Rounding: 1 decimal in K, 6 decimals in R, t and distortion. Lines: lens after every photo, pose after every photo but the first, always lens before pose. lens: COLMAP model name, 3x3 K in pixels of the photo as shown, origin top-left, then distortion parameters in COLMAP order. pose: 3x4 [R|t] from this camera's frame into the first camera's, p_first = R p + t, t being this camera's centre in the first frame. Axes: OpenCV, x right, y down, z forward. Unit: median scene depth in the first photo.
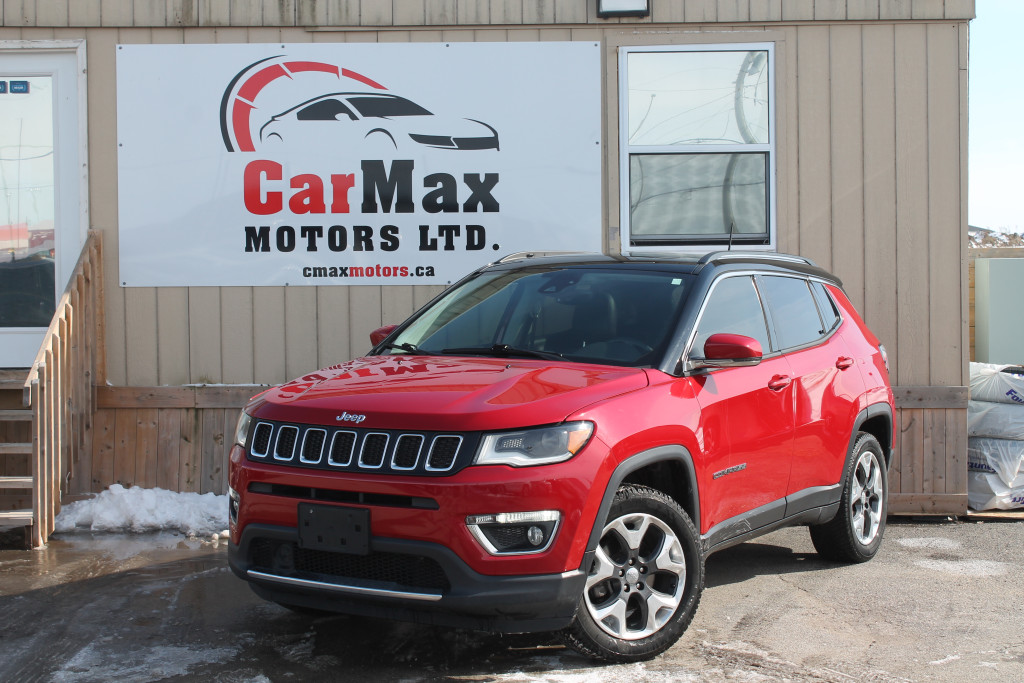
lens RADIAL K [[1559.2, 0, 512.0], [0, 1559.2, 341.5], [0, 0, 1]] dist [-0.015392, -0.049605]
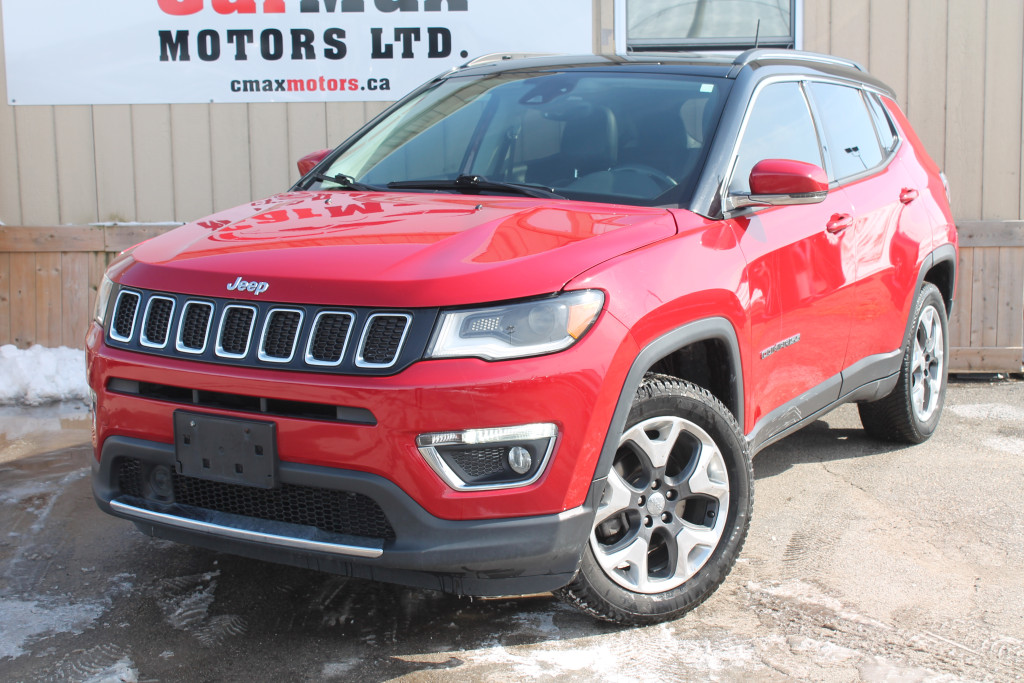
lens RADIAL K [[1559.2, 0, 512.0], [0, 1559.2, 341.5], [0, 0, 1]] dist [-0.015392, -0.049605]
pose [[0.999838, -0.006794, 0.016648, 0.000311], [0.004896, 0.993750, 0.111525, -0.001566], [-0.017302, -0.111425, 0.993622, 0.207144]]
